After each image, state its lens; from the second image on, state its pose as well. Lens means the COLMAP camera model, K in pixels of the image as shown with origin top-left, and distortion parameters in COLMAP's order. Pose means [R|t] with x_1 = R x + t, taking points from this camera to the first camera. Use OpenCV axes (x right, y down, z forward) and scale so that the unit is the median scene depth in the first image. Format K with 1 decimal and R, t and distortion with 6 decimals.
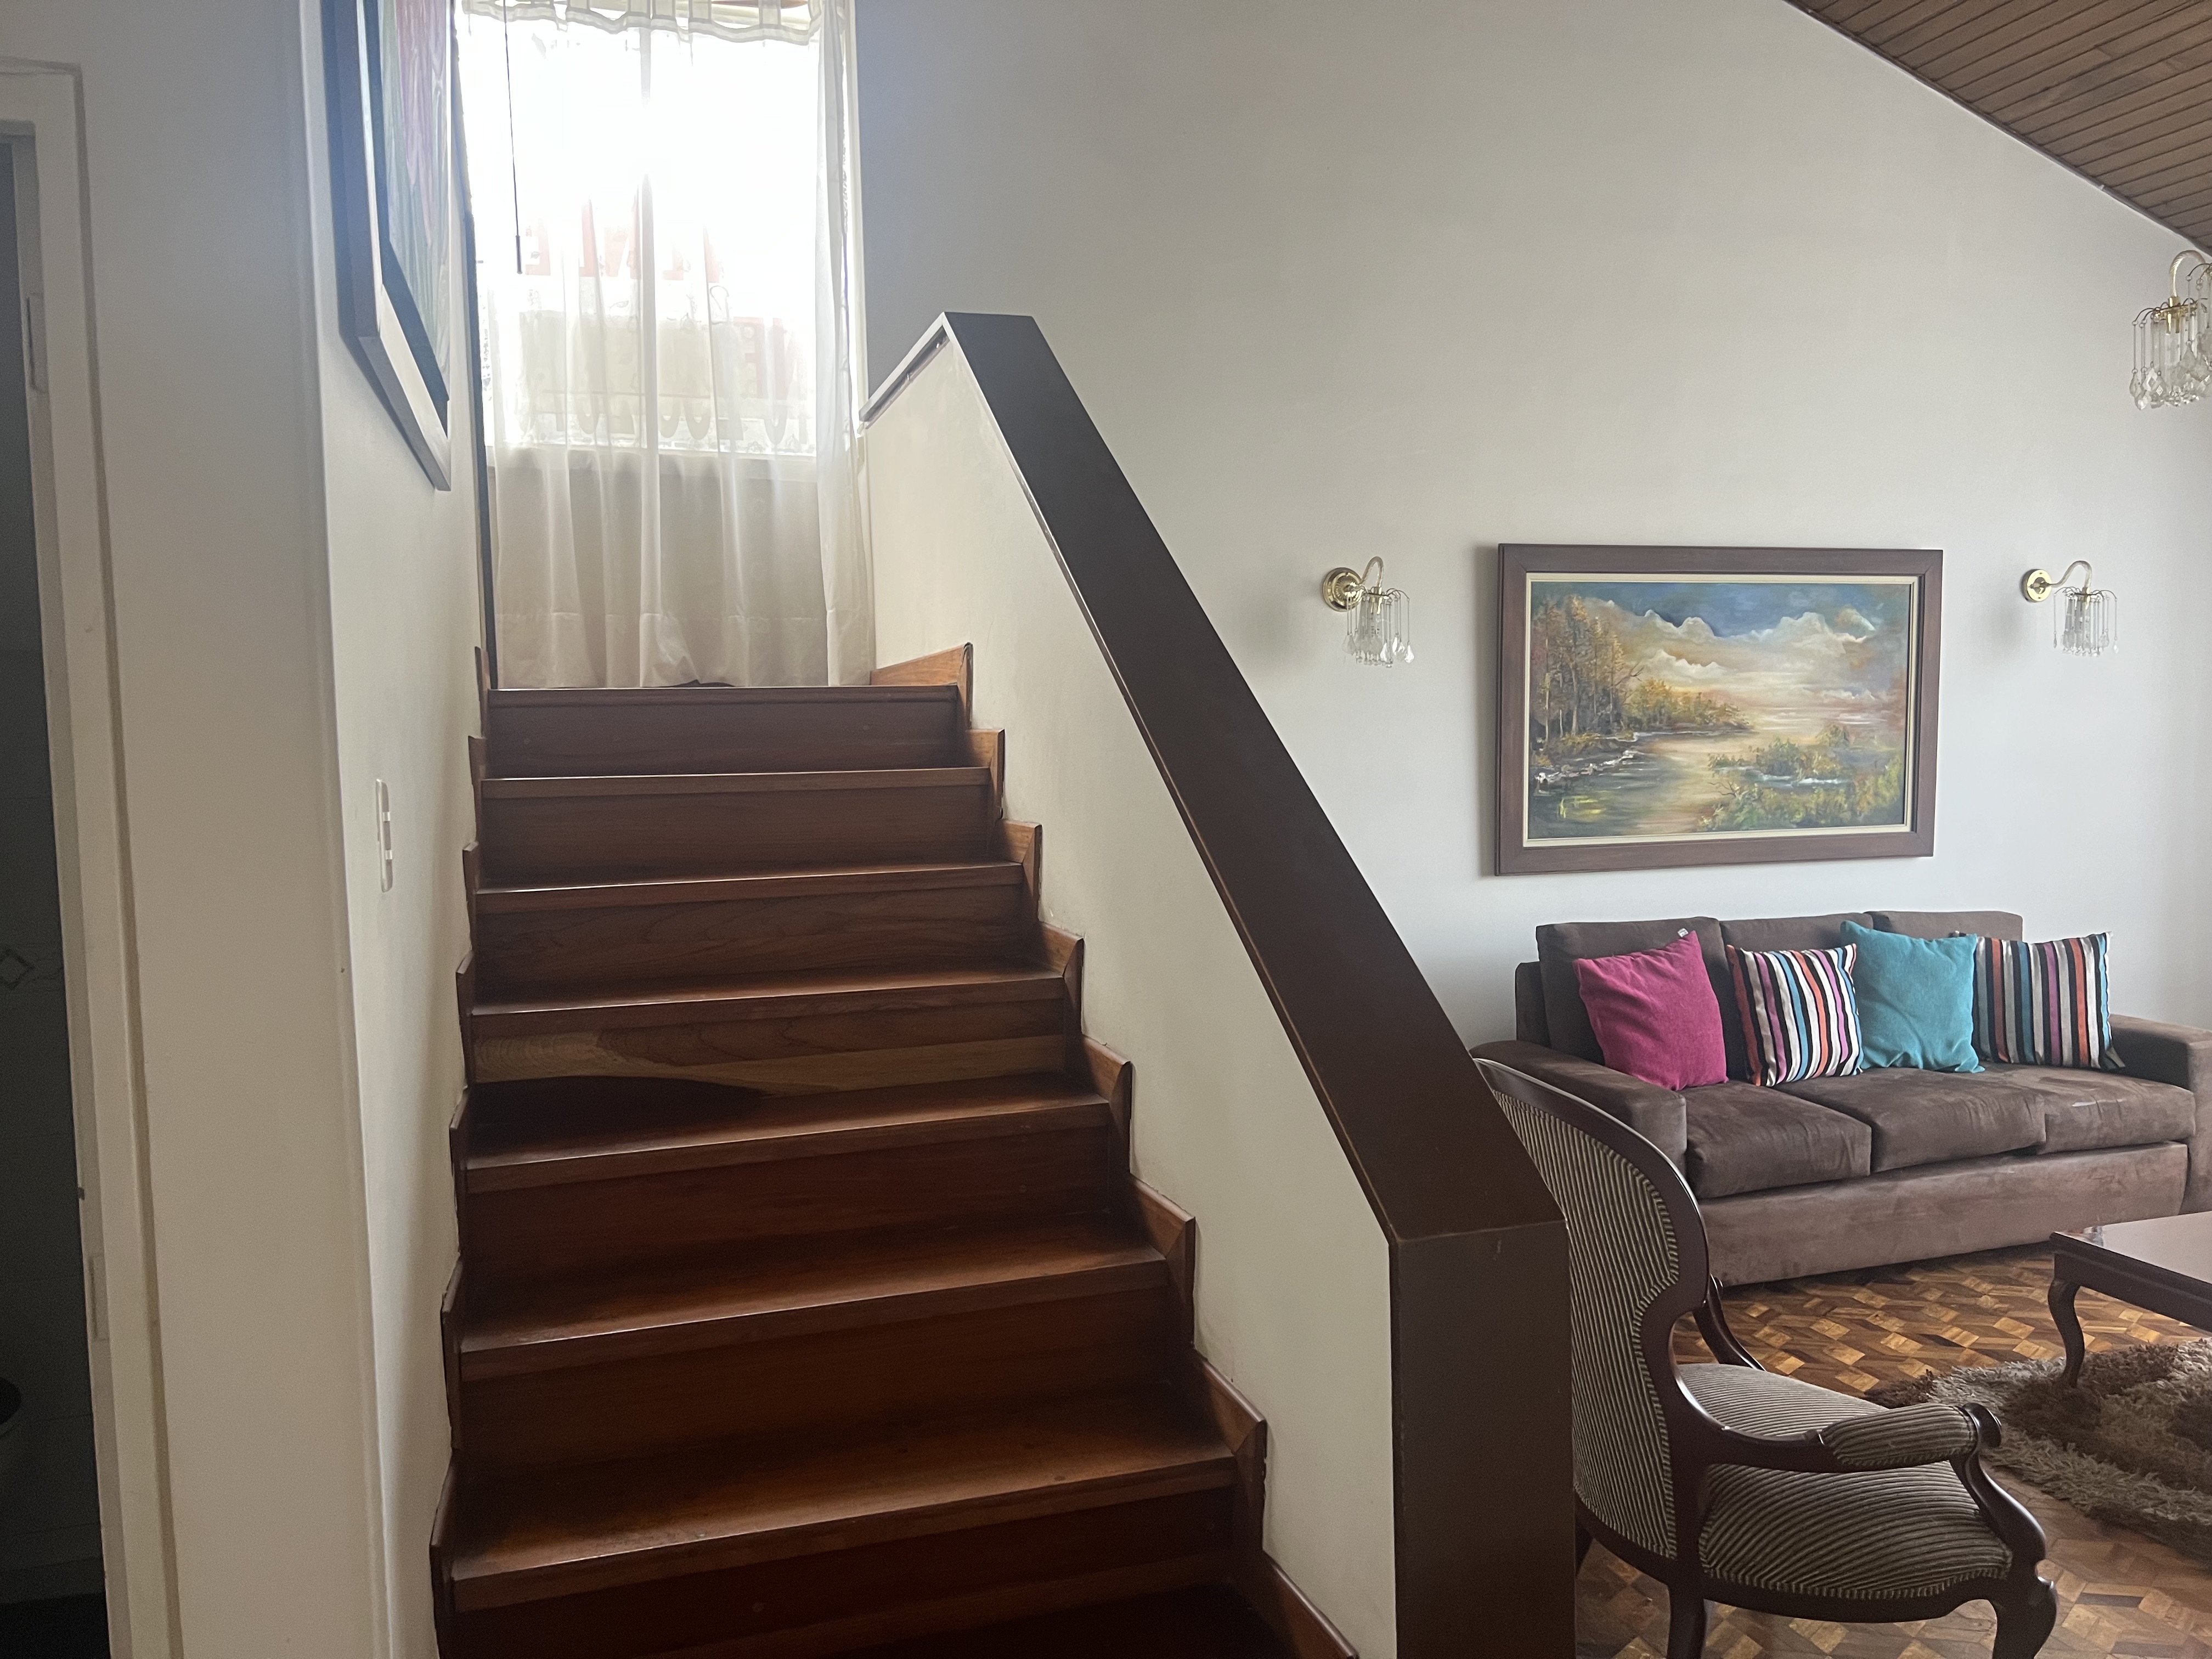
lens RADIAL K [[1678.6, 0, 1084.1], [0, 1678.6, 838.8], [0, 0, 1]] dist [0.045122, -0.056004]
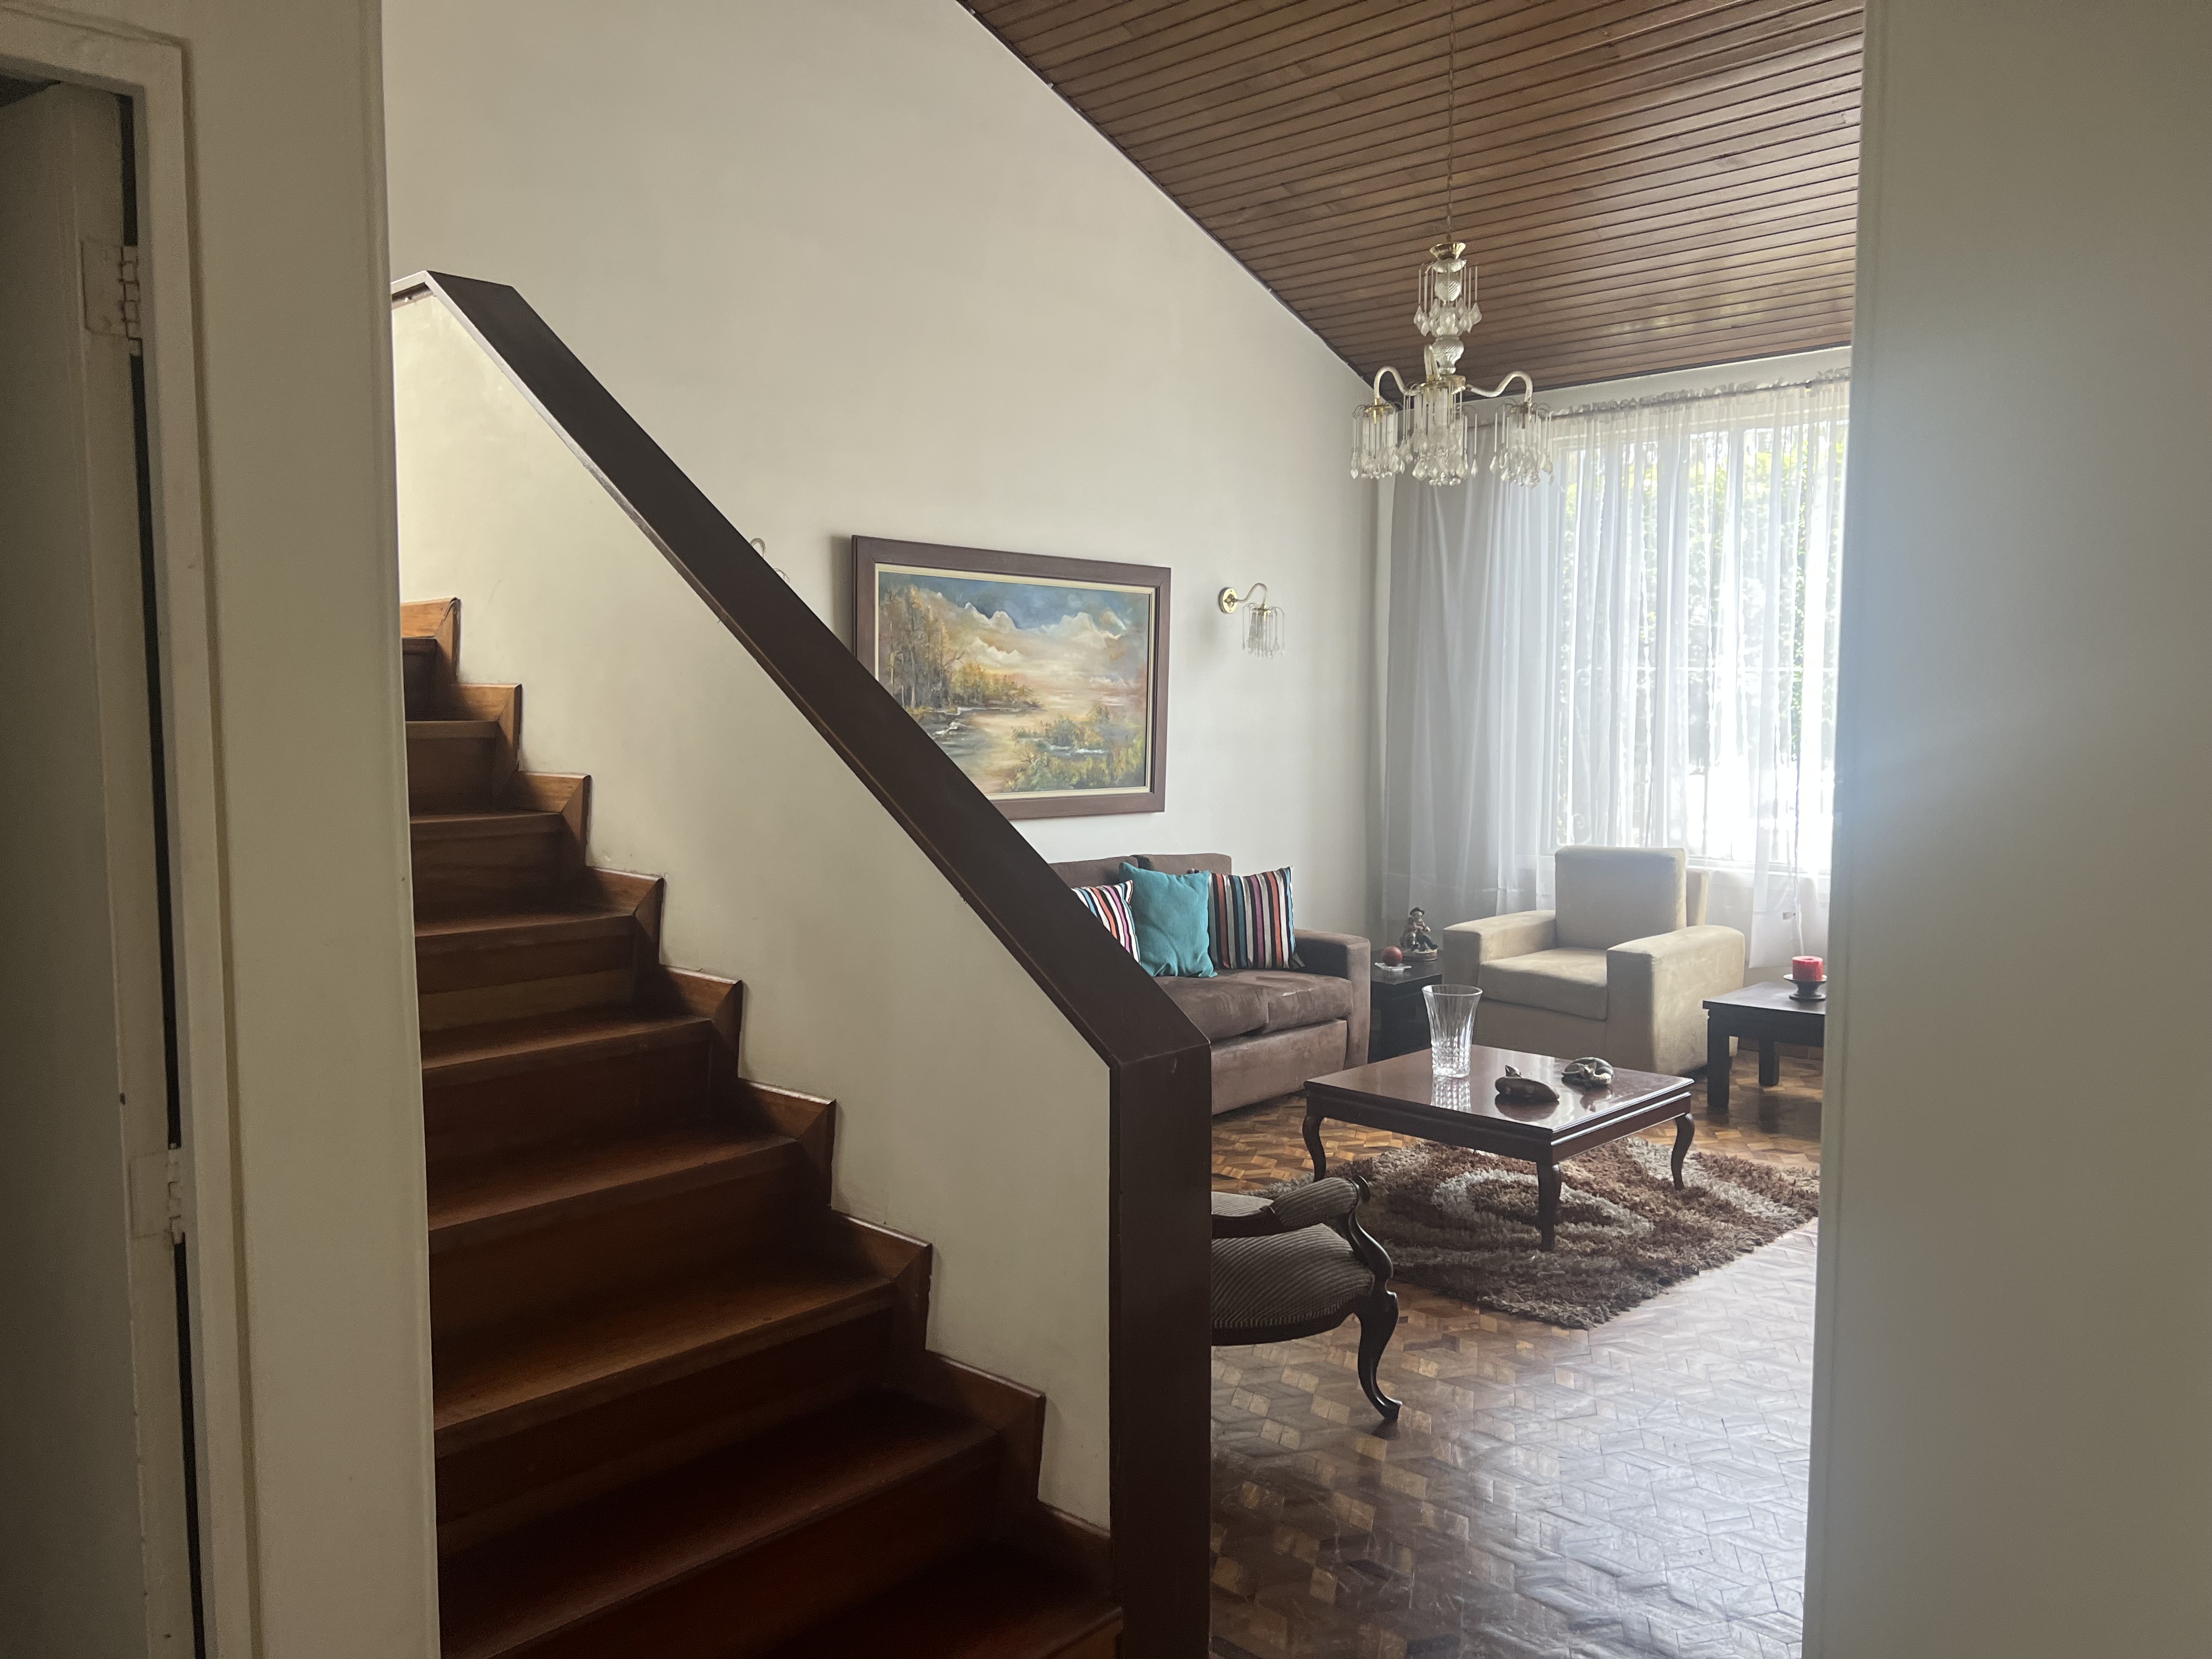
lens RADIAL K [[1648.2, 0, 1112.4], [0, 1648.2, 846.7], [0, 0, 1]] dist [0.163247, -0.418674]
pose [[0.866064, -0.018293, 0.499598, -0.158549], [0.008790, 0.999733, 0.021369, 0.010375], [-0.499855, -0.014115, 0.865994, -0.050488]]
